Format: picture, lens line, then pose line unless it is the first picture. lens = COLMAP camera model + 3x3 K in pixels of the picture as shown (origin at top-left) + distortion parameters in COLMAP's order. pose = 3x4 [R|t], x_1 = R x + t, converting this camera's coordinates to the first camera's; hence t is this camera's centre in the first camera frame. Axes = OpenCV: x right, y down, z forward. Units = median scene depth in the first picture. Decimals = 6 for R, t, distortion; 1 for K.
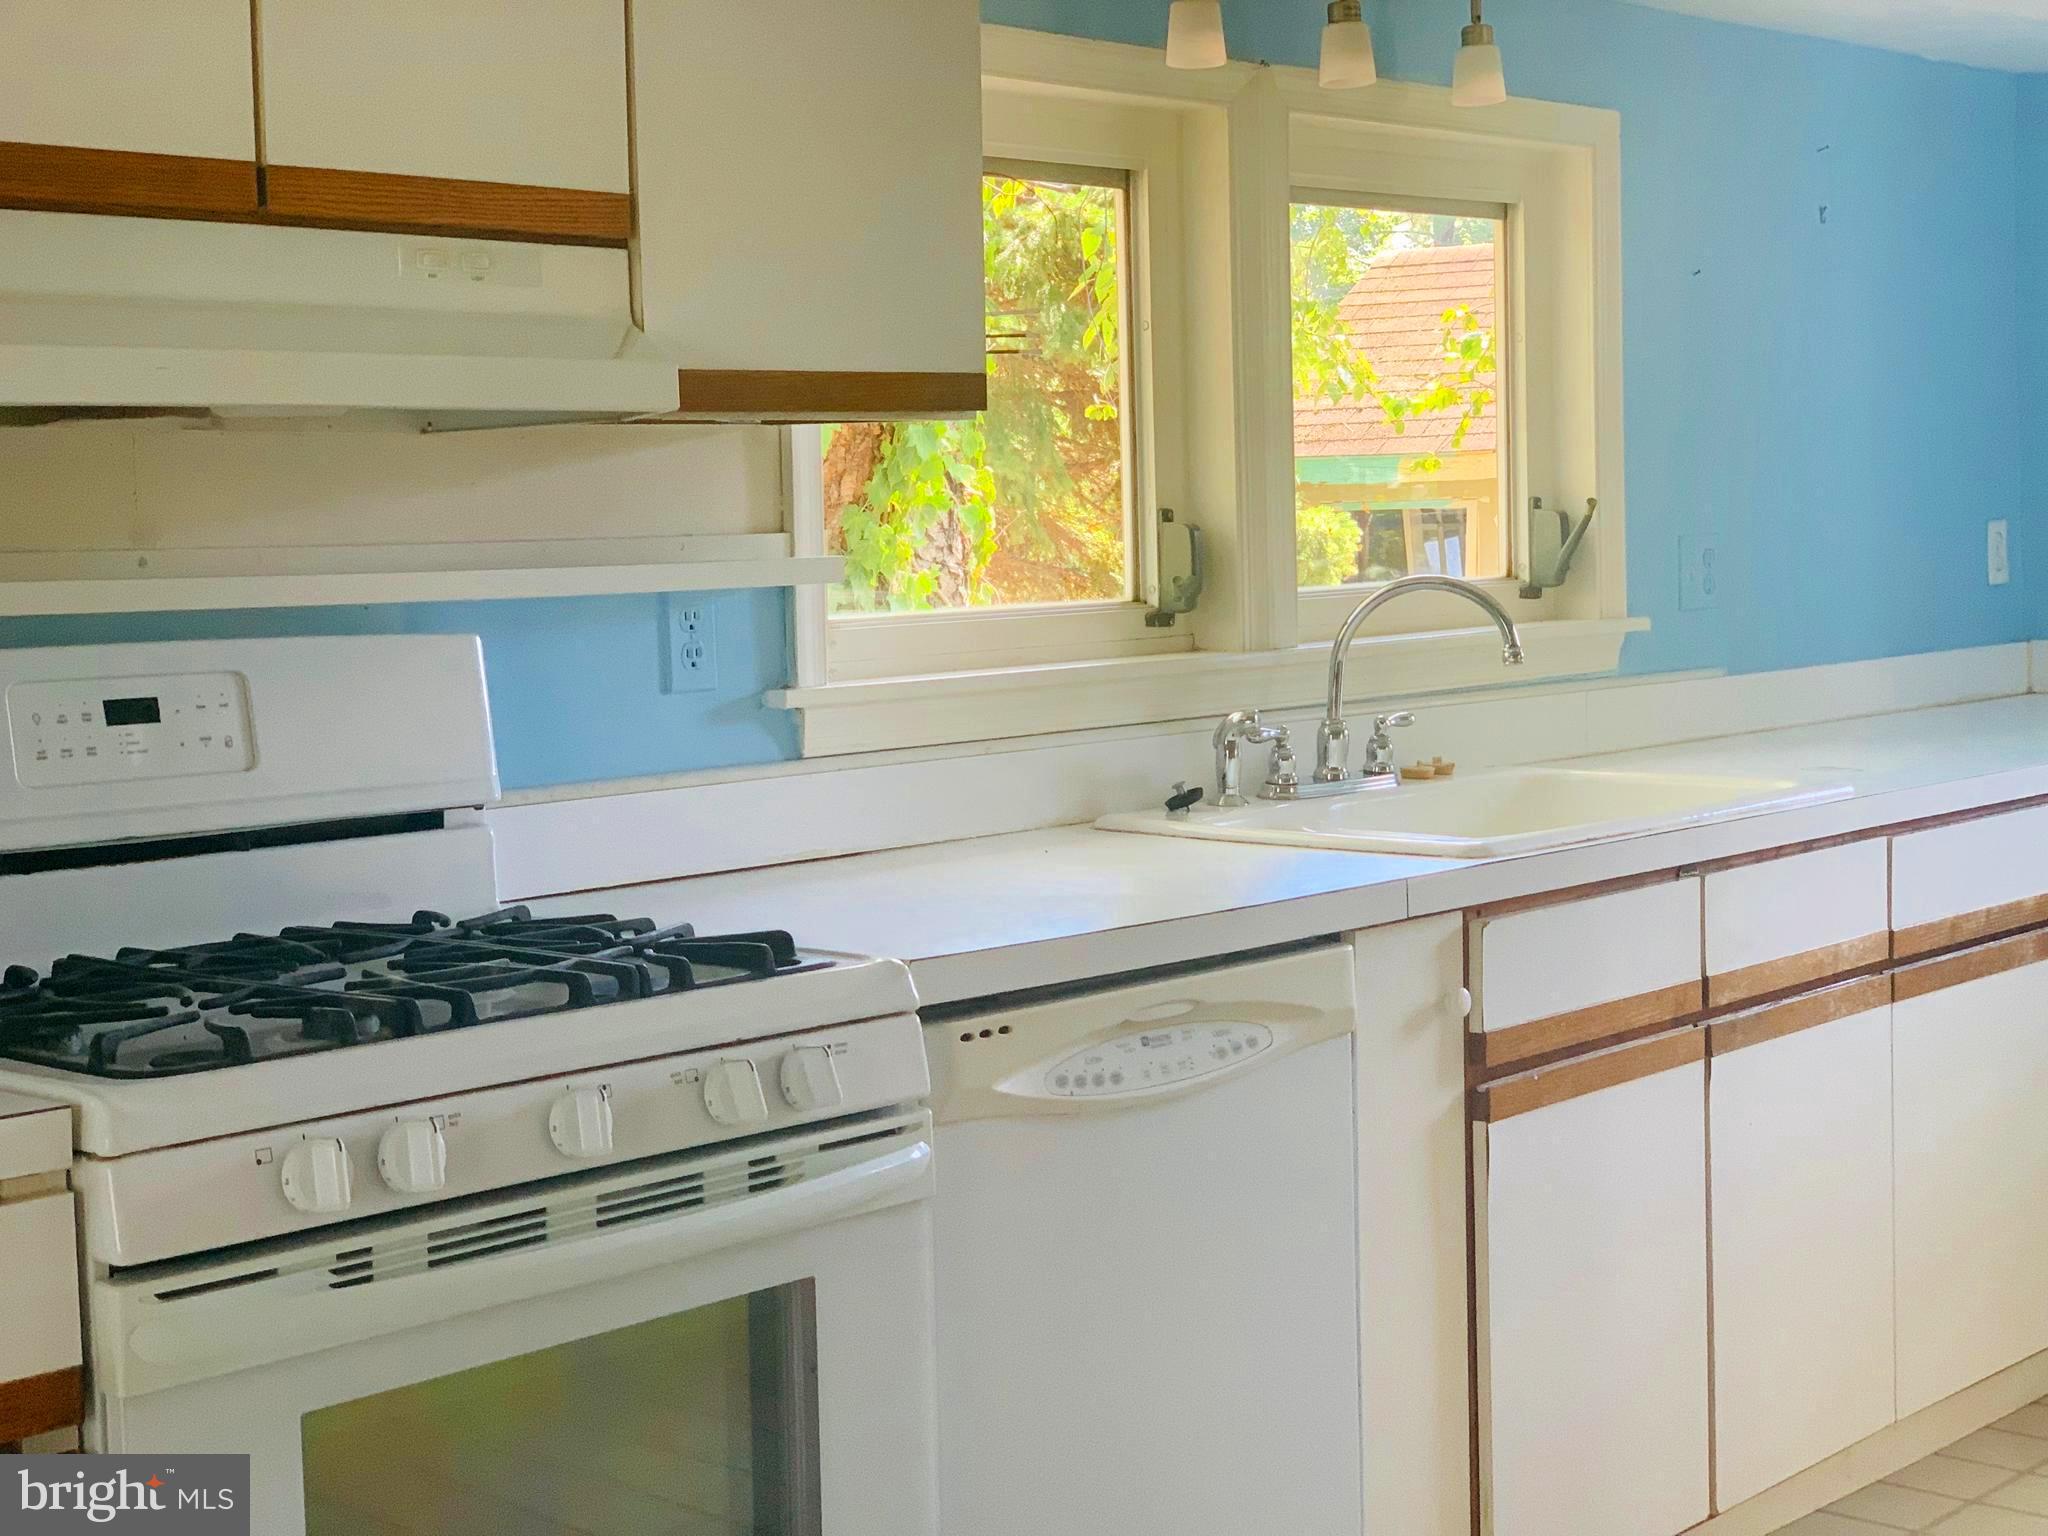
lens RADIAL K [[3193.4, 0, 1021.0], [0, 3193.4, 752.8], [0, 0, 1]] dist [0.077880, 0.000000]
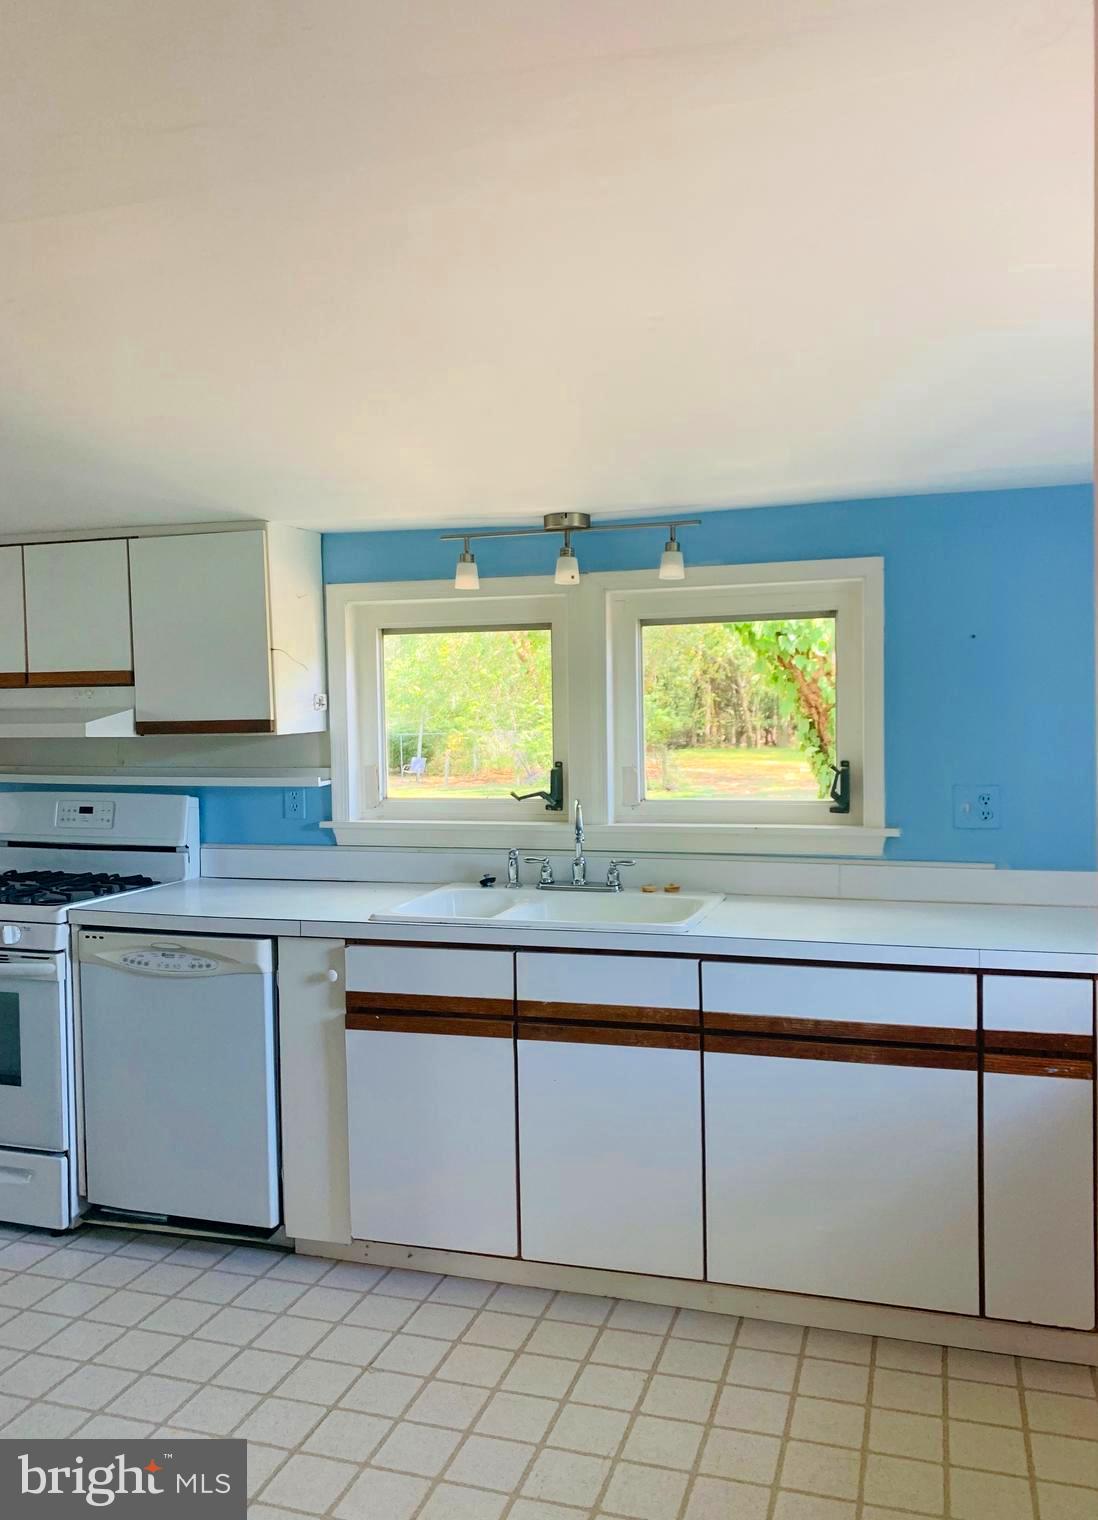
lens RADIAL K [[1200.4, 0, 553.3], [0, 1200.4, 762.5], [0, 0, 1]] dist [0.008570, -0.016627]
pose [[0.420341, 0.061169, -0.905302, 1.148839], [-0.064637, 0.997209, 0.037367, -0.146219], [0.905061, 0.042809, 0.423122, 0.830660]]
